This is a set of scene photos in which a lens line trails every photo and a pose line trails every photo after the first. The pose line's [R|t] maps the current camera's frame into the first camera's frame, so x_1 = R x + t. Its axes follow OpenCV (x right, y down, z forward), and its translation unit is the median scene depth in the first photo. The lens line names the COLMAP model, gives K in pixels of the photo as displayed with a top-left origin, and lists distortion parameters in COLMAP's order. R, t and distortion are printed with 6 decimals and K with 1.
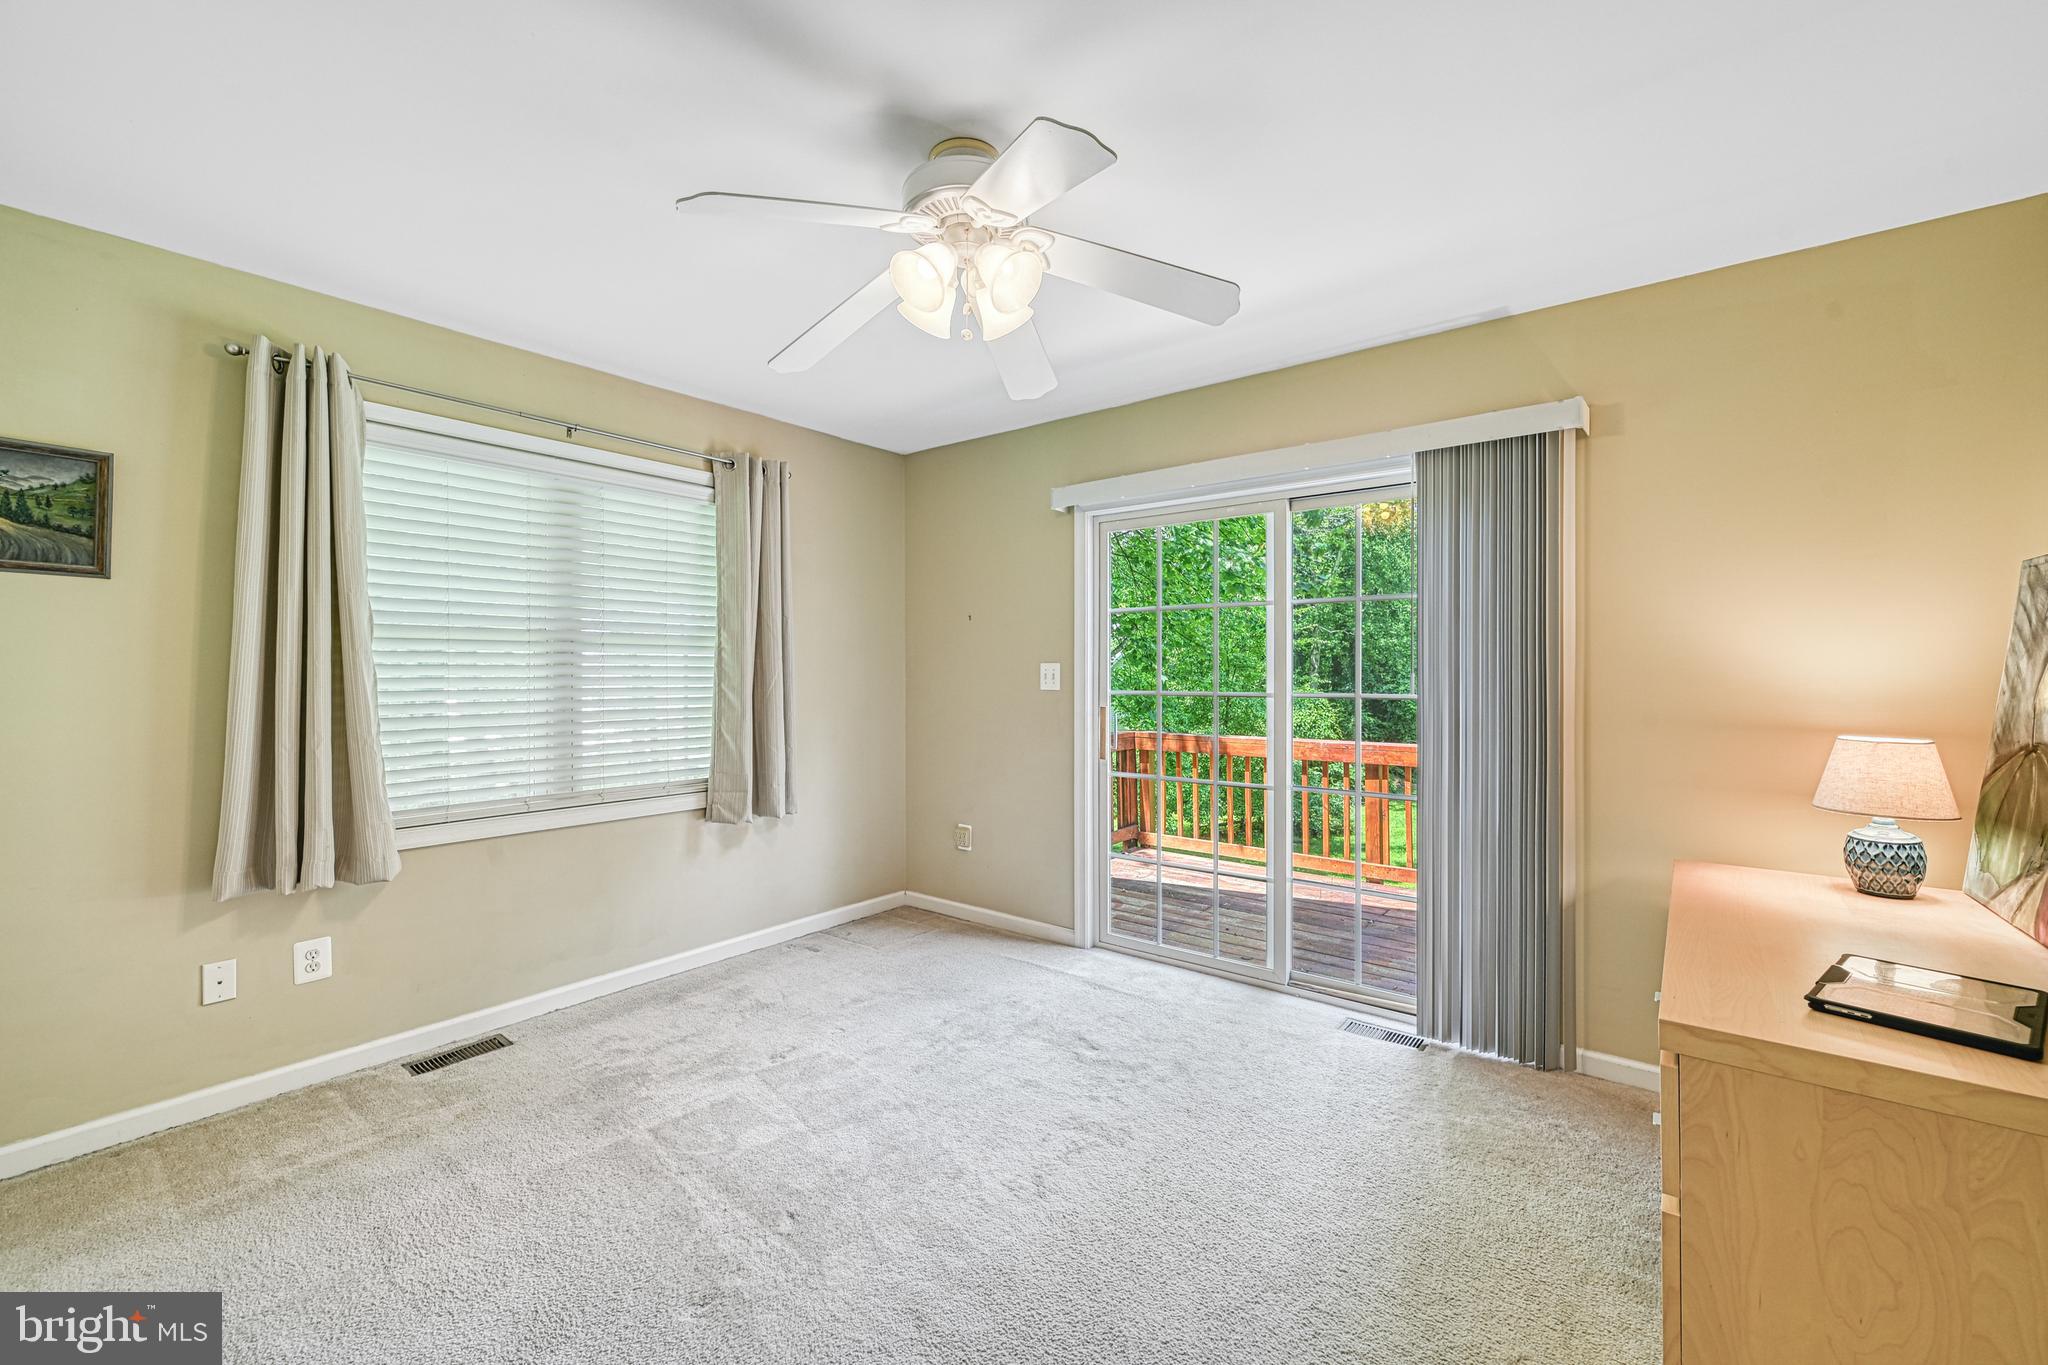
lens RADIAL K [[810.4, 0, 1019.6], [0, 810.4, 659.1], [0, 0, 1]] dist [-0.002759, -0.000478]
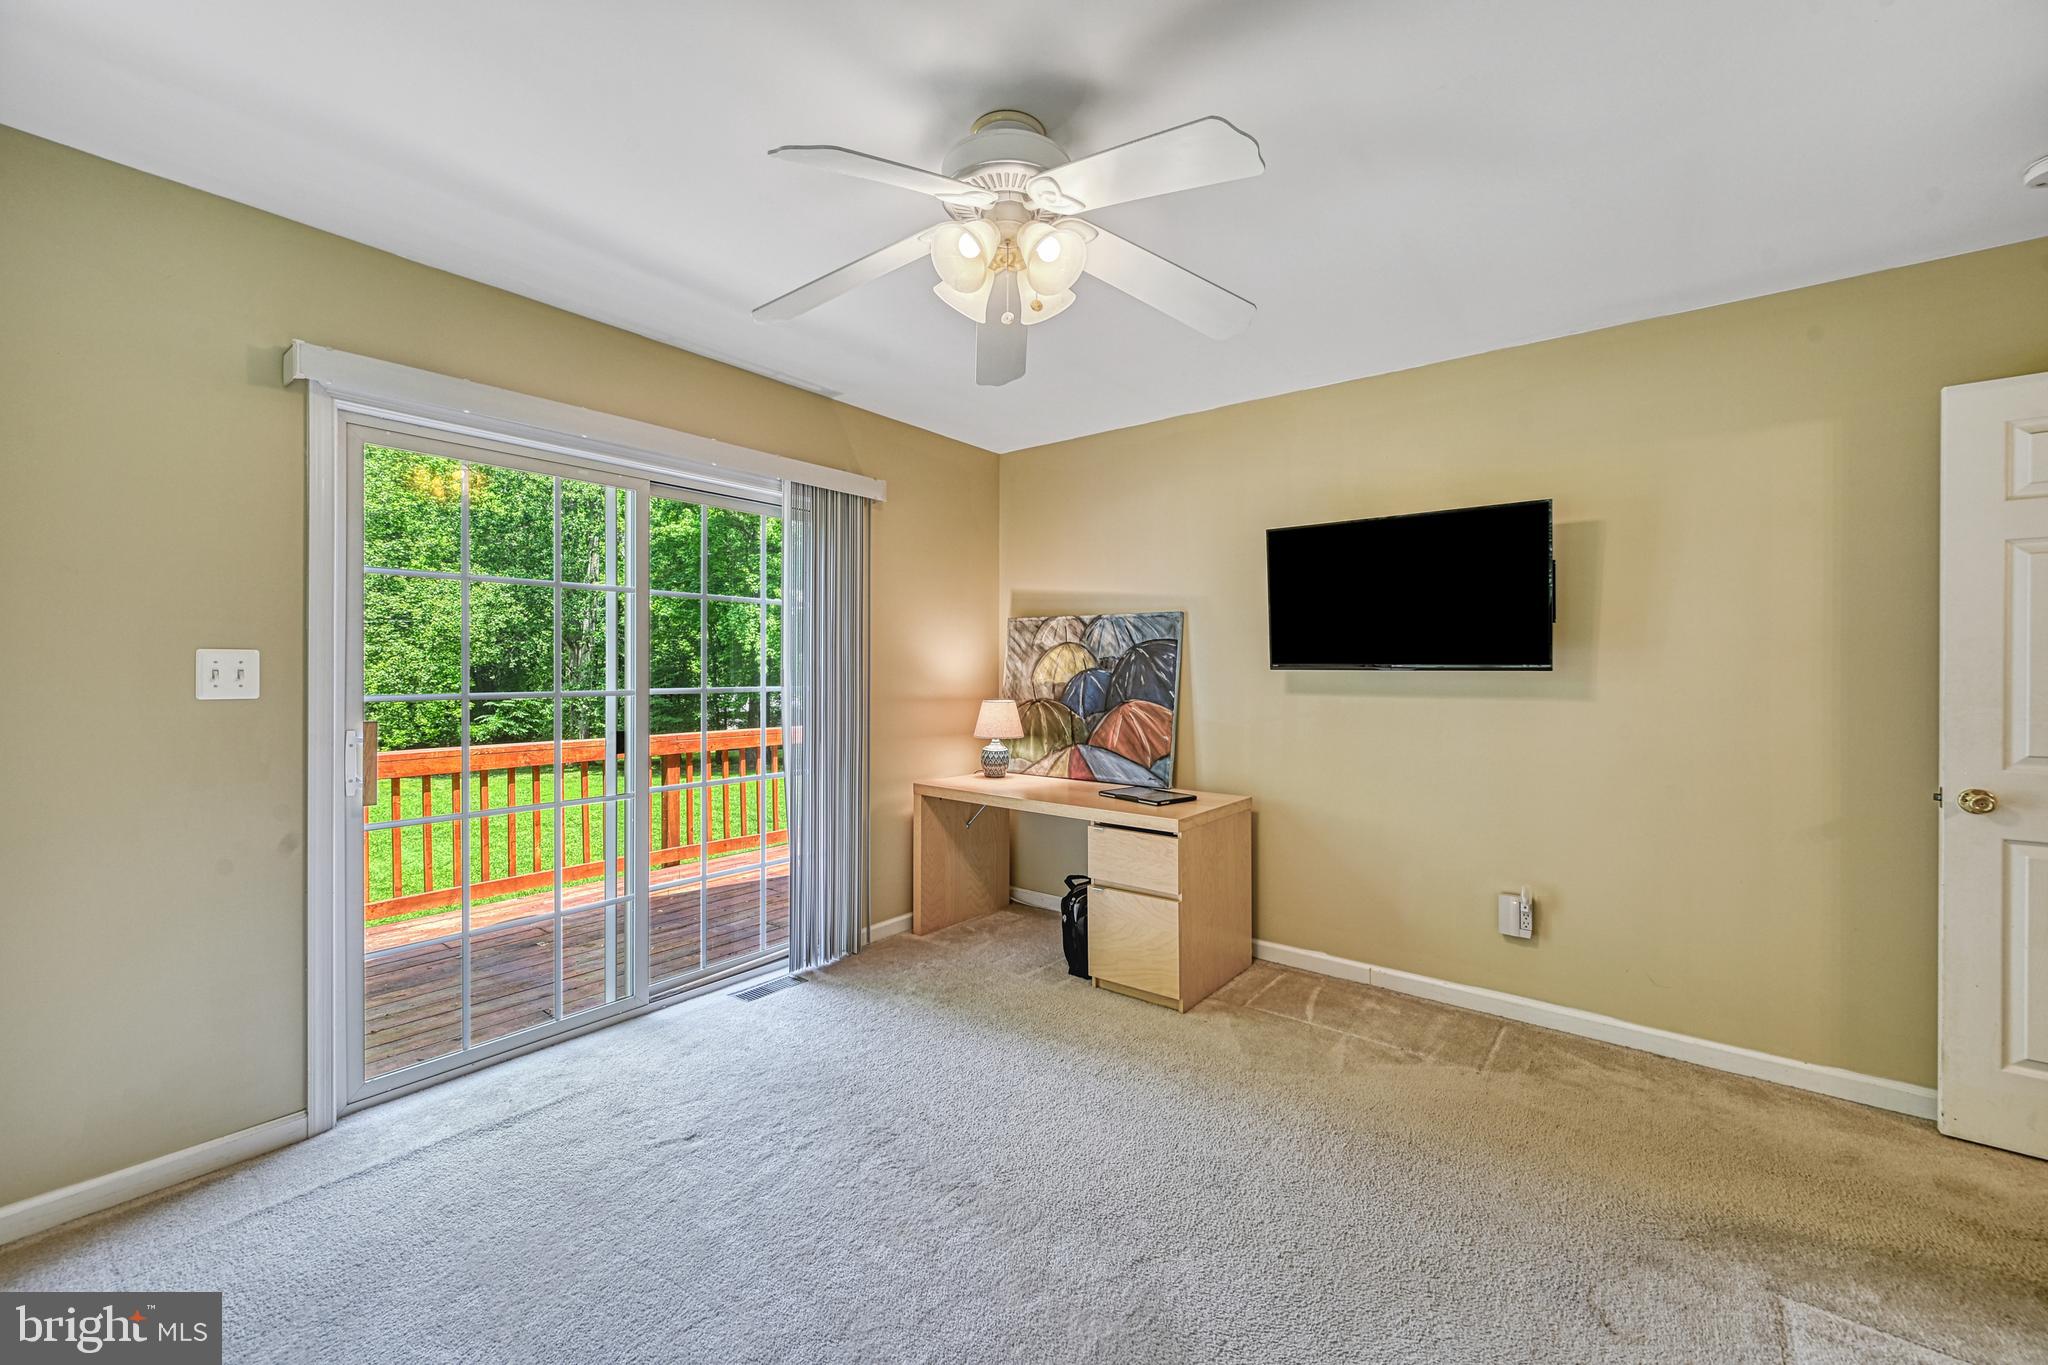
lens RADIAL K [[810.4, 0, 1019.6], [0, 810.4, 659.1], [0, 0, 1]] dist [-0.002759, -0.000478]
pose [[0.003276, 0.010802, 0.999936, -0.672741], [-0.018710, 0.999767, -0.010739, 0.009830], [-0.999820, -0.018673, 0.003477, 0.643822]]
